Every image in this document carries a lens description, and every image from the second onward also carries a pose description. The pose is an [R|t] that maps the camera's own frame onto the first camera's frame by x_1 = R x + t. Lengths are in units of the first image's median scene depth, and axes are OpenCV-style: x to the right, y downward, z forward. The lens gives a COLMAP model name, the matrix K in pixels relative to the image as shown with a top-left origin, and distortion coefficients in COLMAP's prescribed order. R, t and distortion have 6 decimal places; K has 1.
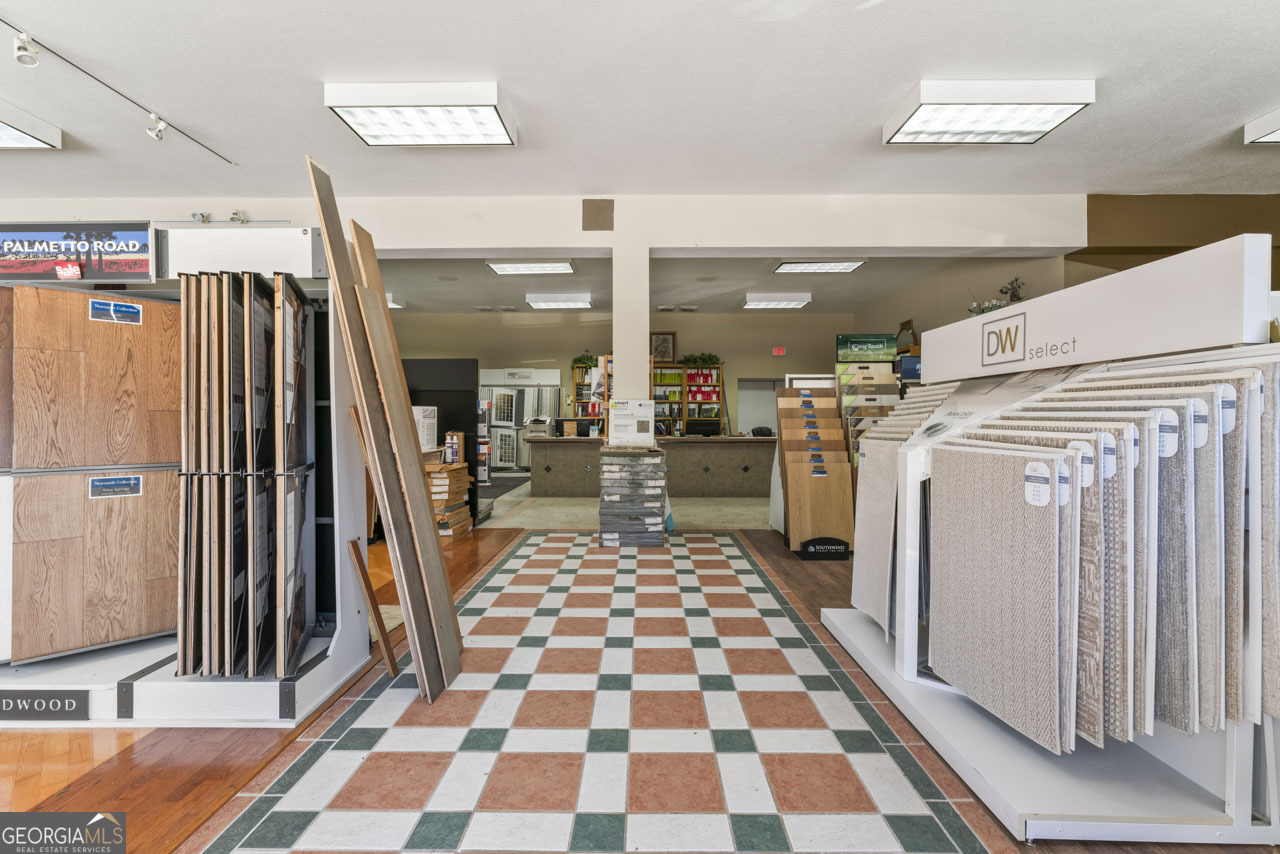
lens RADIAL K [[565.5, 0, 636.7], [0, 565.5, 423.0], [0, 0, 1]] dist [-0.002338, 0.000509]
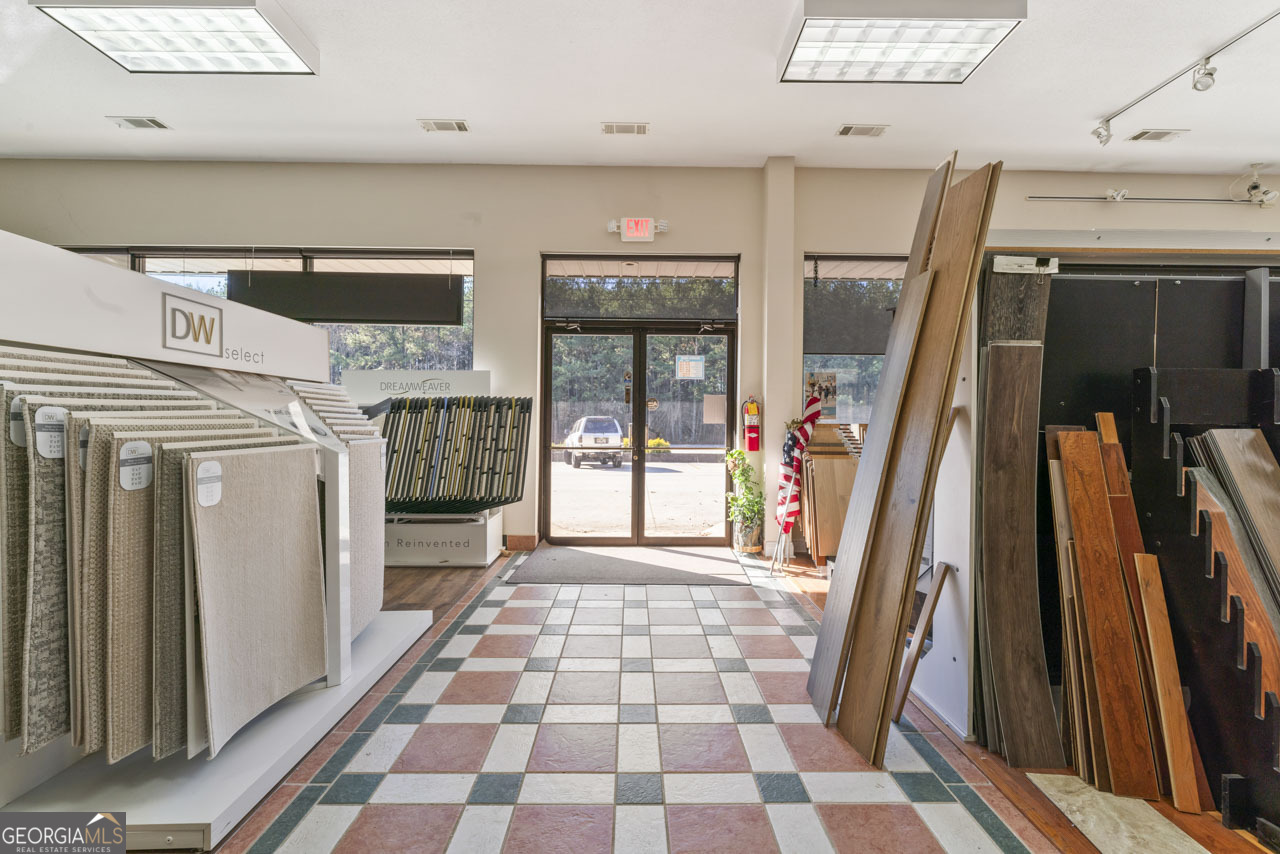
lens RADIAL K [[565.5, 0, 636.7], [0, 565.5, 423.0], [0, 0, 1]] dist [-0.002338, 0.000509]
pose [[-0.999773, -0.004464, -0.020838, -0.009822], [-0.004632, 0.999957, 0.008021, -0.005285], [0.020802, 0.008115, -0.999751, 1.226922]]
